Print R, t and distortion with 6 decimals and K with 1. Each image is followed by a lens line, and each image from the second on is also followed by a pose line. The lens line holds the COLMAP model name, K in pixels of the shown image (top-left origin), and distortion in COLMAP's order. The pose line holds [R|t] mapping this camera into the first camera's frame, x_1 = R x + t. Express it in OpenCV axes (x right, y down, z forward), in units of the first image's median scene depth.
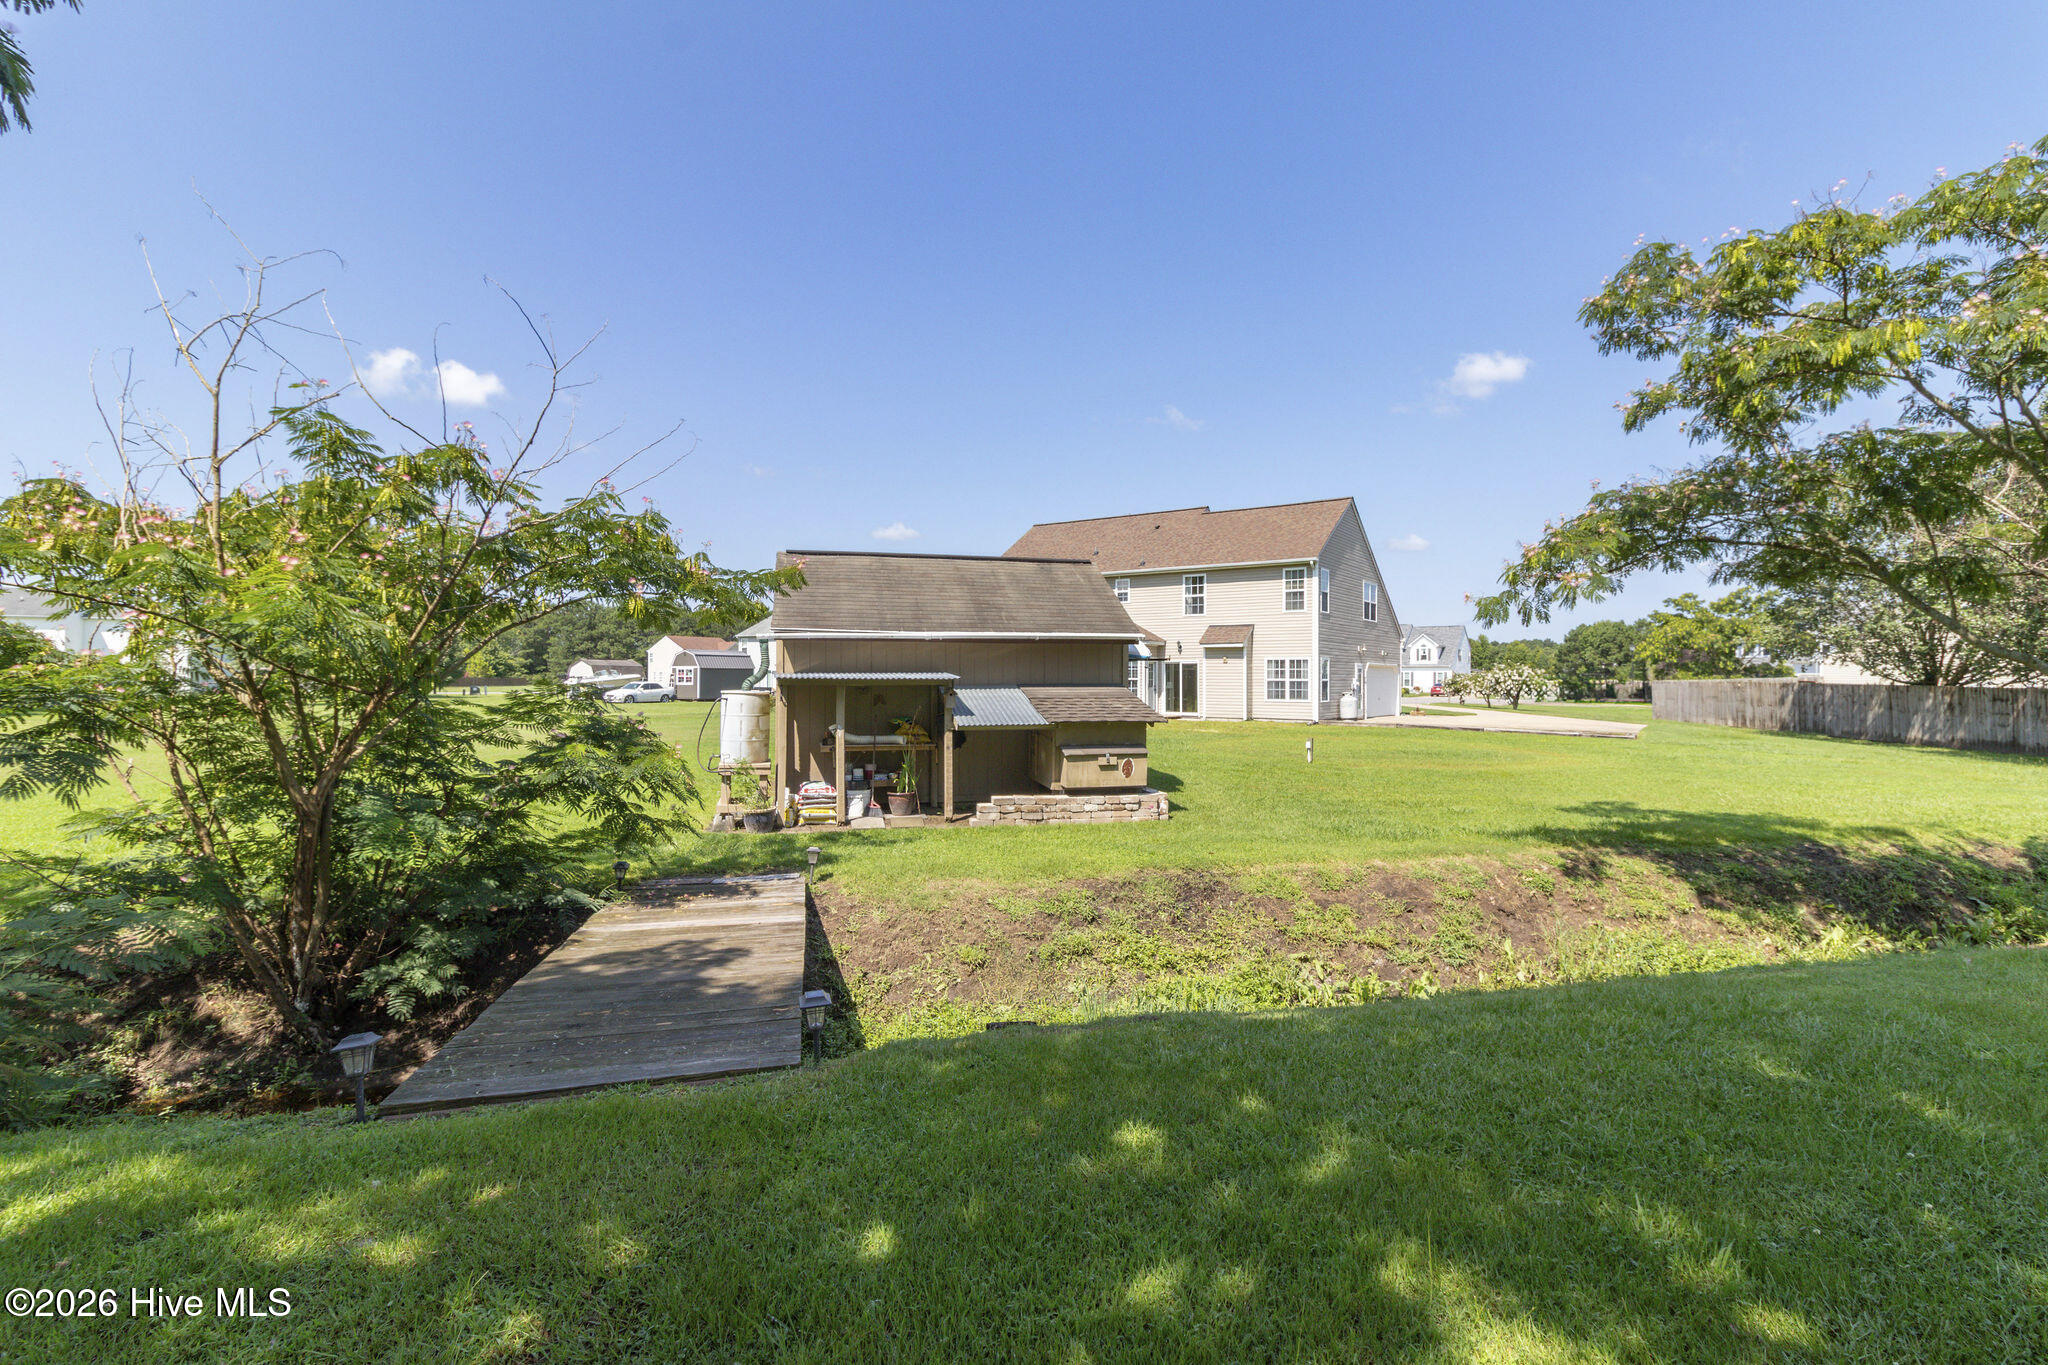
lens RADIAL K [[958.0, 0, 1028.7], [0, 958.0, 672.3], [0, 0, 1]] dist [0.004199, 0.000784]
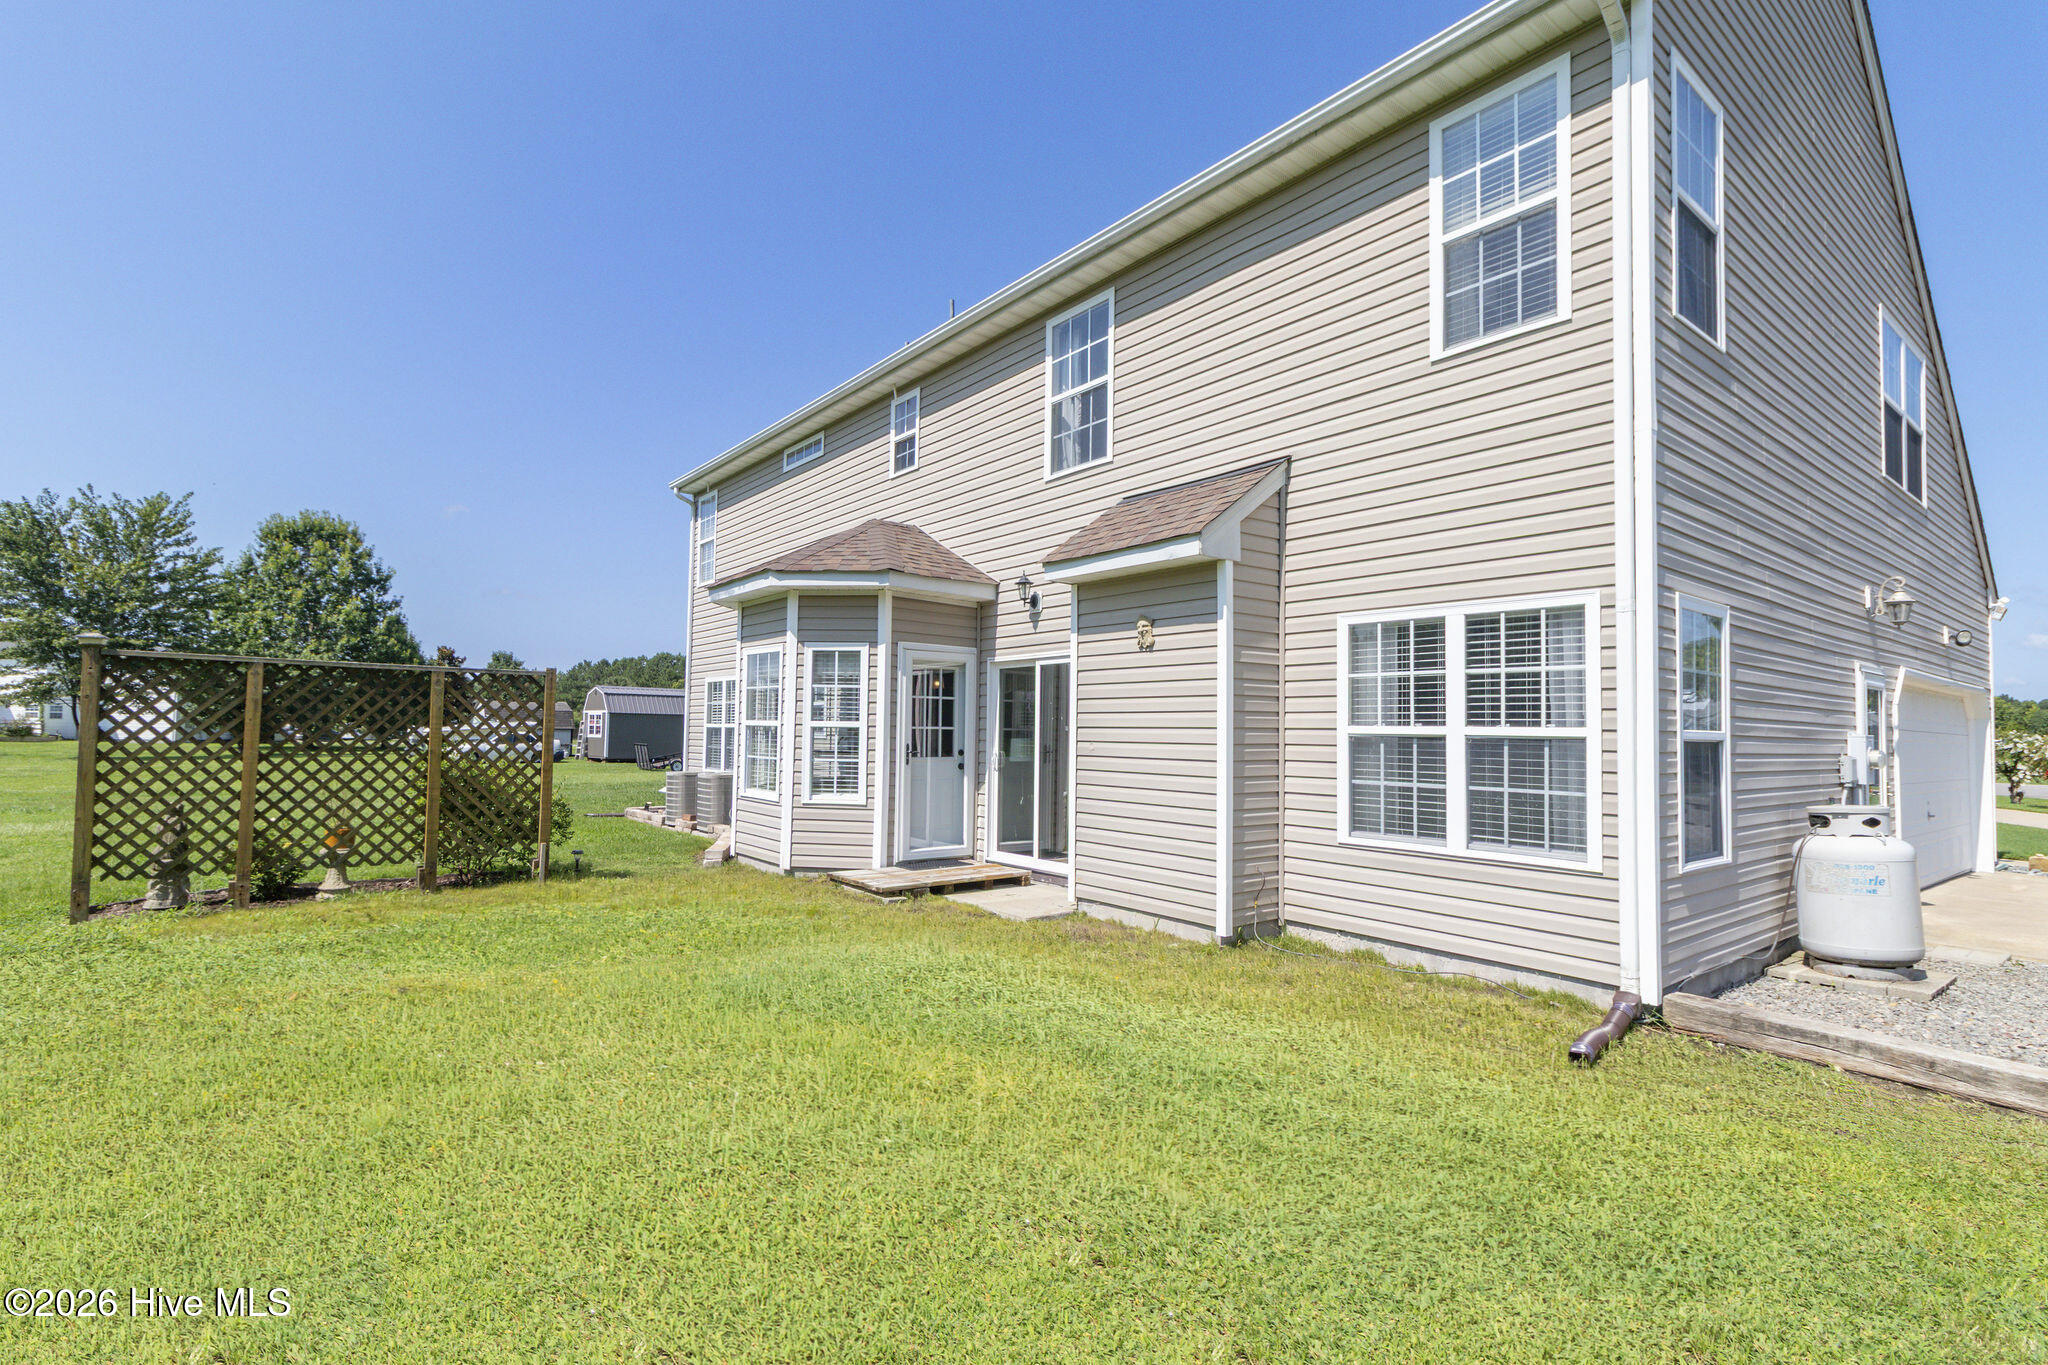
lens RADIAL K [[958.0, 0, 1009.8], [0, 958.0, 696.9], [0, 0, 1]] dist [0.004199, 0.000784]
pose [[0.957000, 0.002741, -0.290074, 0.239223], [-0.012709, 0.999391, -0.032486, 0.008203], [0.289809, 0.034775, 0.956453, 0.795320]]
